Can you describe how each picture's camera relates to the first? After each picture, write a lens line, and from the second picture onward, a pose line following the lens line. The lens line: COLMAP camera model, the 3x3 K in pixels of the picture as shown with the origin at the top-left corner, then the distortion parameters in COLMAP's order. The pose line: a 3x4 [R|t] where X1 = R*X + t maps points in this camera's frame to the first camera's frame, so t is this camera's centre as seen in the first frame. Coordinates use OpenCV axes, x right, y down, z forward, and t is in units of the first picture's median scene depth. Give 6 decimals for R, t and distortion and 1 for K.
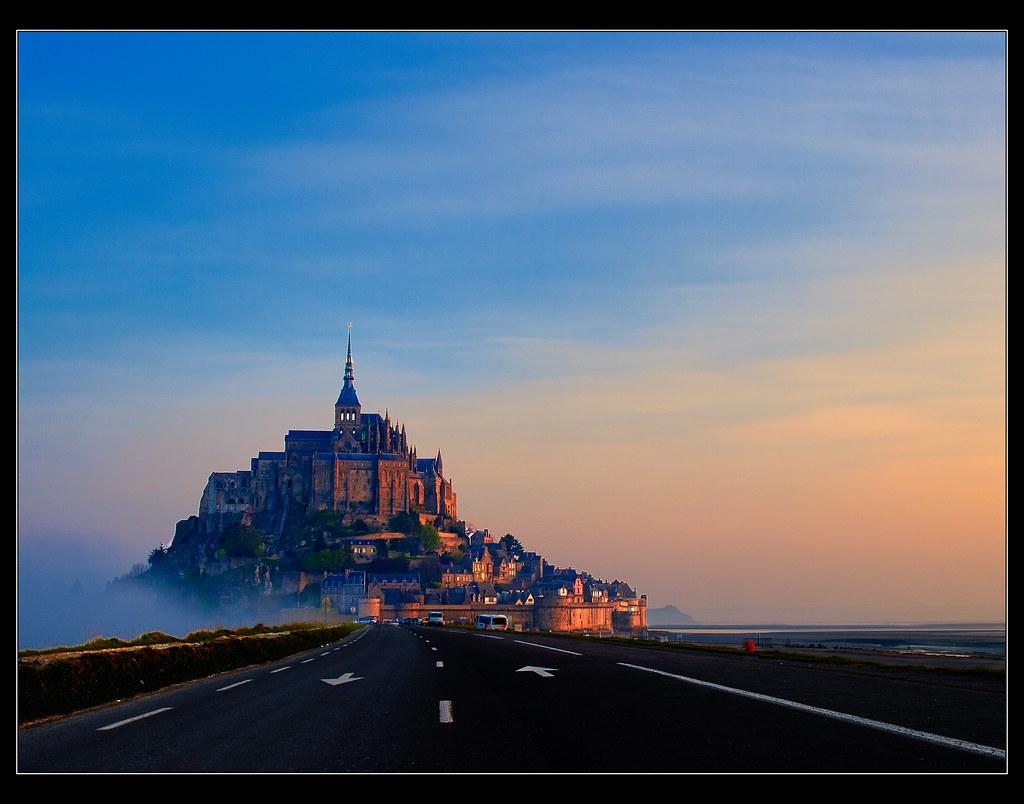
lens RADIAL K [[1236.2, 0, 513.2], [0, 1236.2, 403.1], [0, 0, 1]] dist [-0.079588, 0.000000]
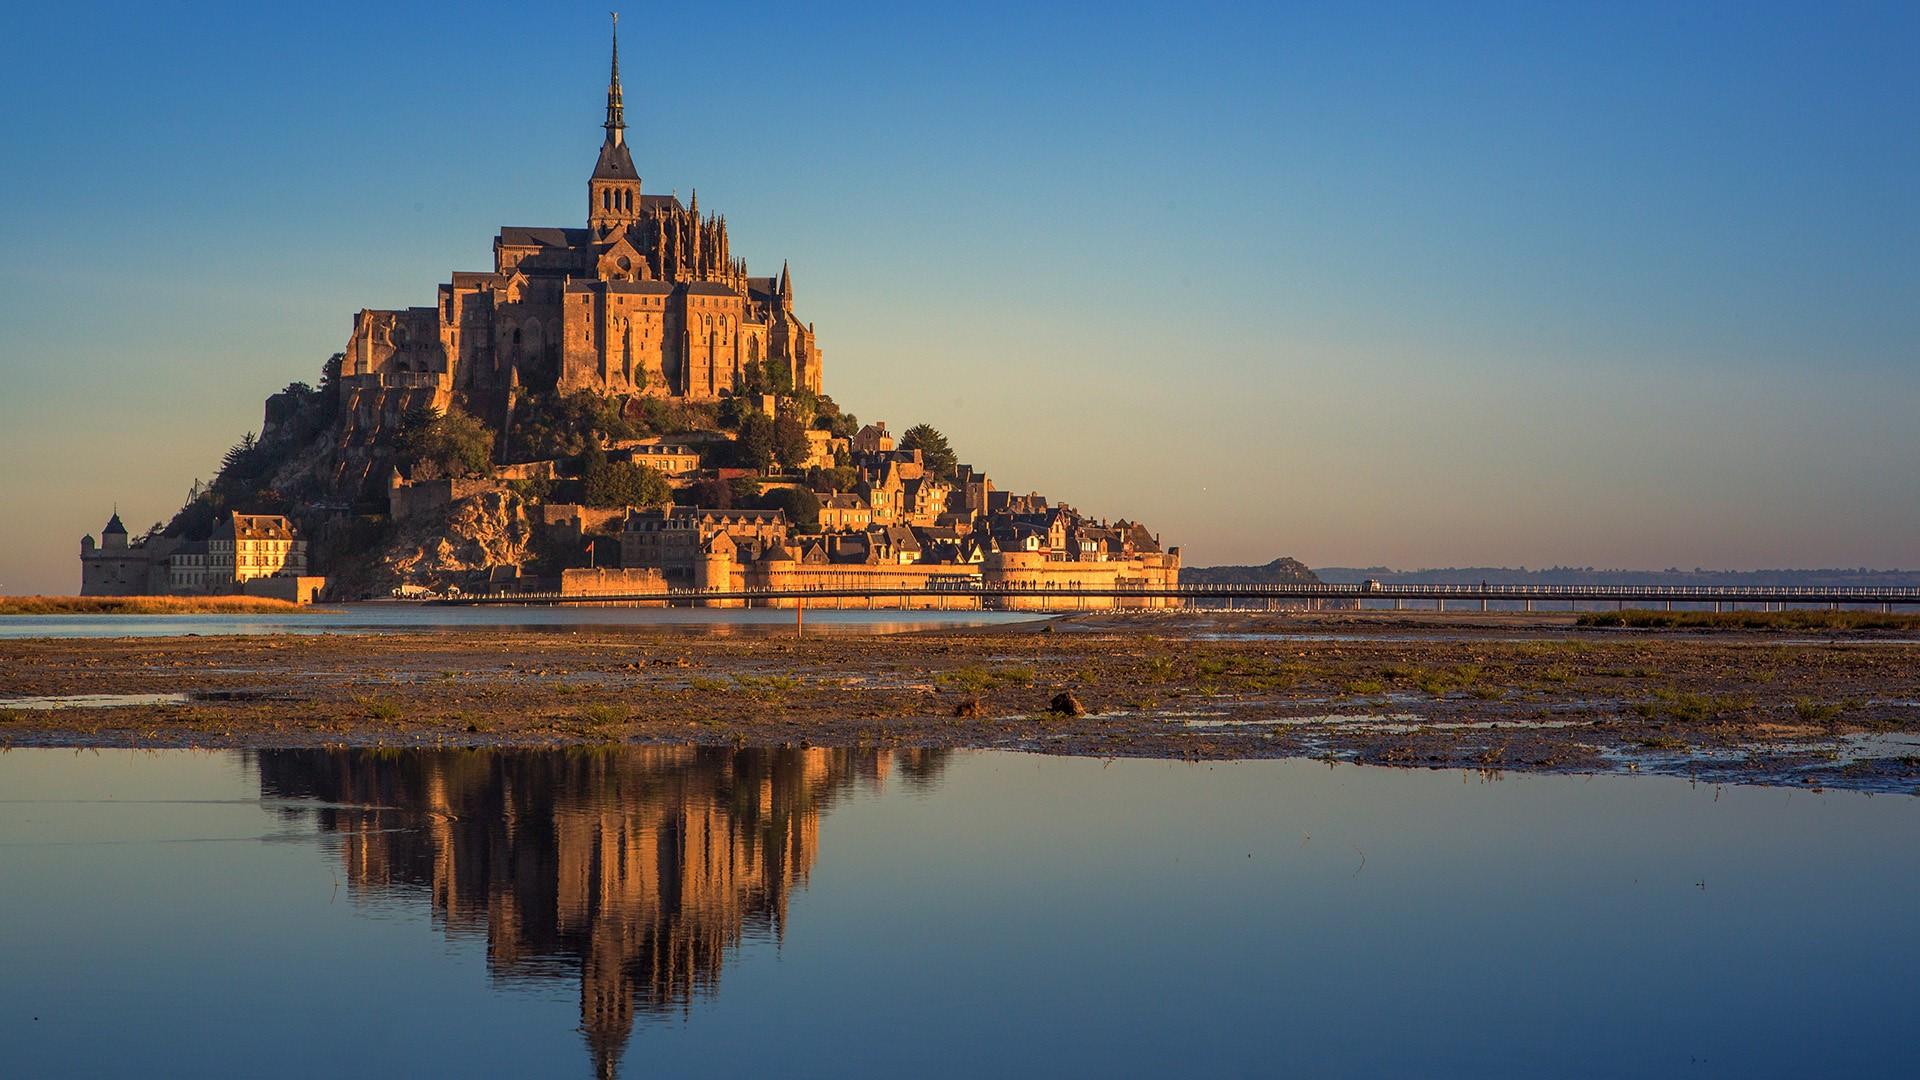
lens RADIAL K [[4358.2, 0, 954.5], [0, 4358.2, 498.3], [0, 0, 1]] dist [0.438407, 0.000000]
pose [[0.999084, 0.009614, 0.041702, -0.071543], [-0.015793, 0.988487, 0.150477, -0.154843], [-0.039775, -0.150998, 0.987734, -0.898842]]
